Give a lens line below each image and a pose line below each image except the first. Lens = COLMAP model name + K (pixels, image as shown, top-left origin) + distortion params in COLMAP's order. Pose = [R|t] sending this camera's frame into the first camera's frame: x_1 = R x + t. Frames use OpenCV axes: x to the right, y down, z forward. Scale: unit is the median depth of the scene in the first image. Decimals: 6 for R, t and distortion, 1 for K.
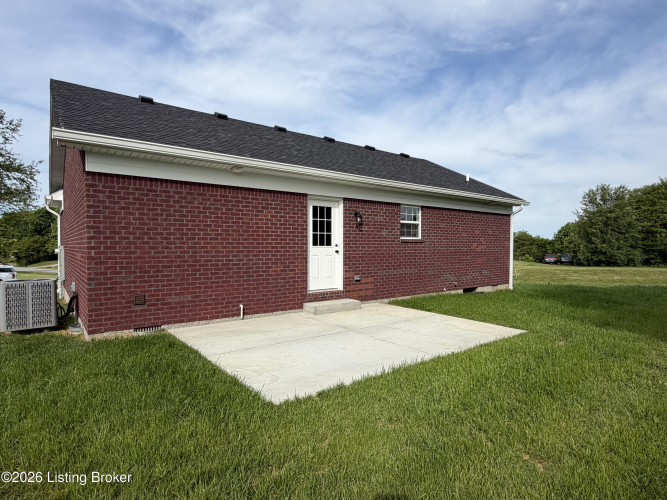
lens RADIAL K [[369.2, 0, 331.5], [0, 369.2, 249.9], [0, 0, 1]] dist [0.001323, 0.000145]
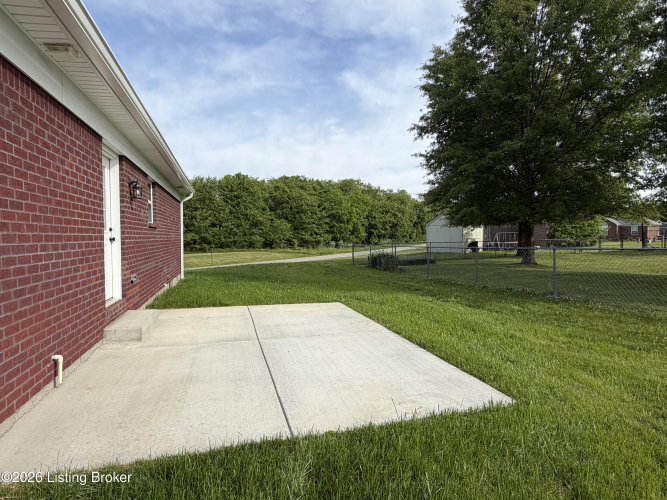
lens RADIAL K [[369.2, 0, 331.5], [0, 369.2, 248.5], [0, 0, 1]] dist [0.001323, 0.000145]
pose [[0.371423, -0.028101, 0.928038, -0.465005], [0.010841, 0.999605, 0.025930, 0.008657], [-0.928400, 0.000430, 0.371581, 0.445899]]
